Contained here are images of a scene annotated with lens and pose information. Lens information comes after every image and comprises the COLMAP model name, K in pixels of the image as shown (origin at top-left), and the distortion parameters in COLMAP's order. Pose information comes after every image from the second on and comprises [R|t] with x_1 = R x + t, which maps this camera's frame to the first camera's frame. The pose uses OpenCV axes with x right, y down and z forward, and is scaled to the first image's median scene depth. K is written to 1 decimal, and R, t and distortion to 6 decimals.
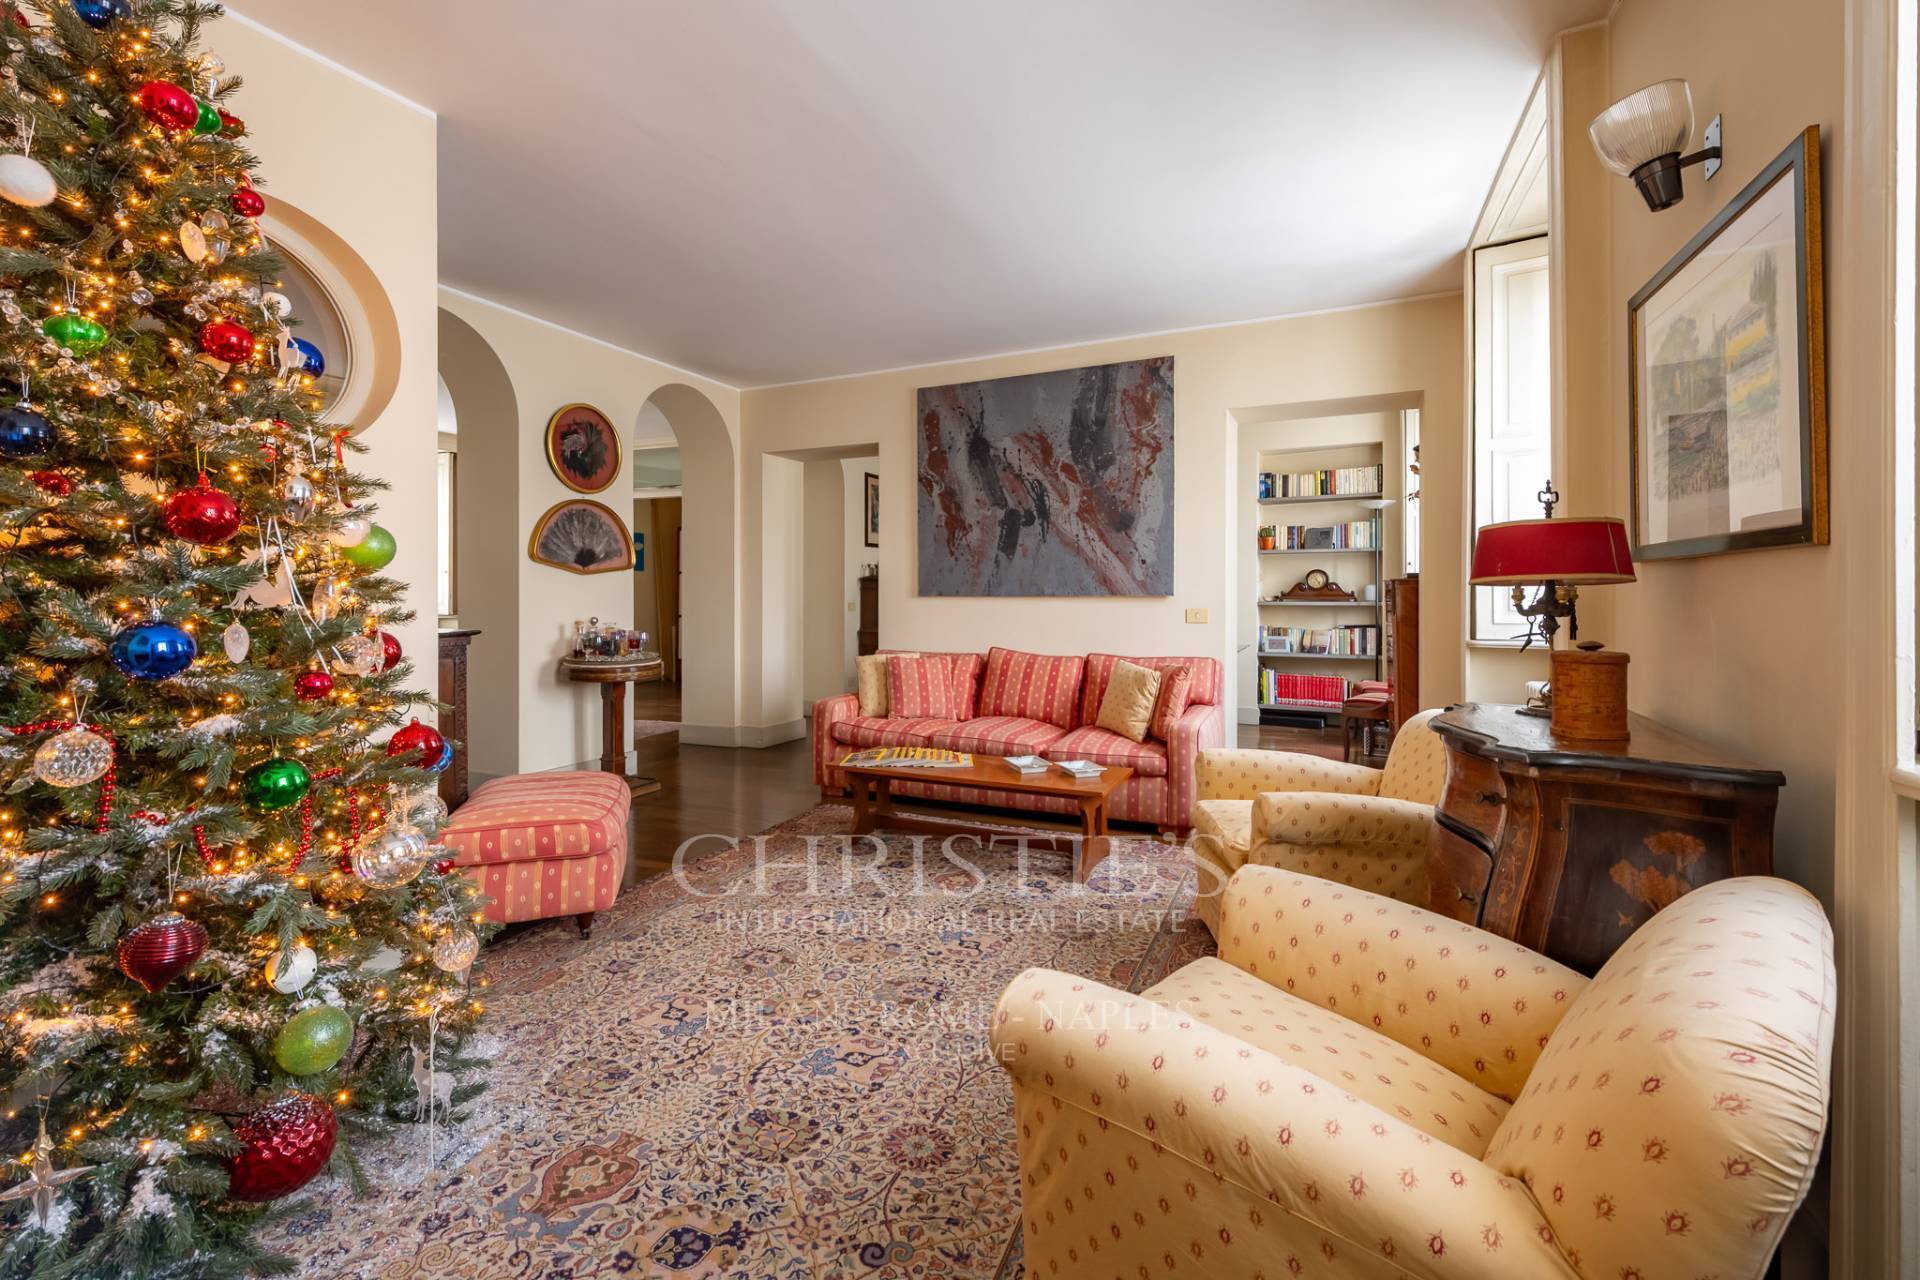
lens RADIAL K [[796.2, 0, 955.1], [0, 796.2, 598.7], [0, 0, 1]] dist [-0.000389, -0.001615]
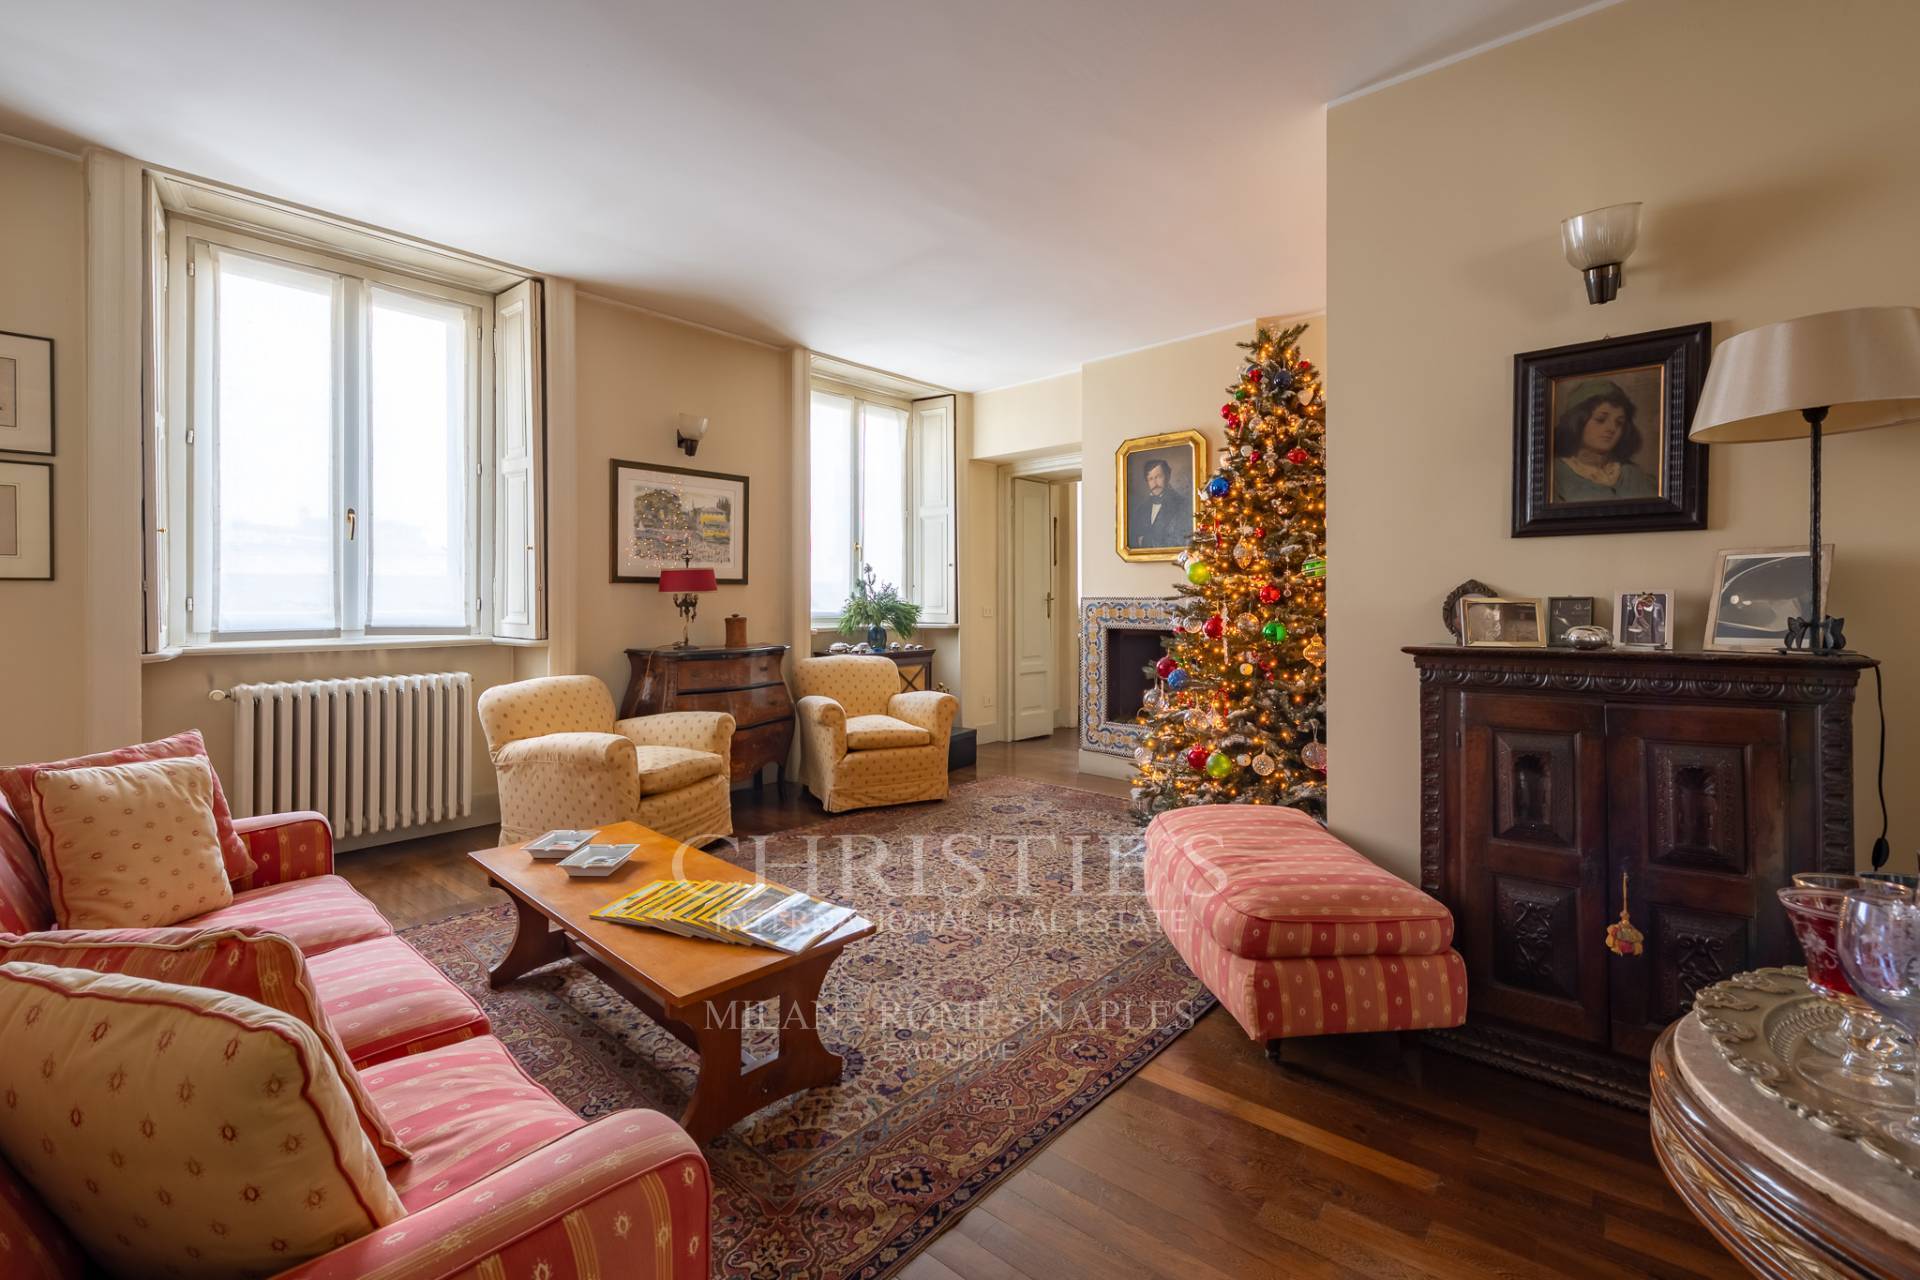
lens RADIAL K [[796.2, 0, 946.8], [0, 796.2, 602.4], [0, 0, 1]] dist [-0.000389, -0.001615]
pose [[-0.944128, -0.003834, 0.329556, -0.104280], [-0.003254, 0.999992, 0.002312, -0.000275], [-0.329562, 0.001110, -0.944133, 0.409803]]
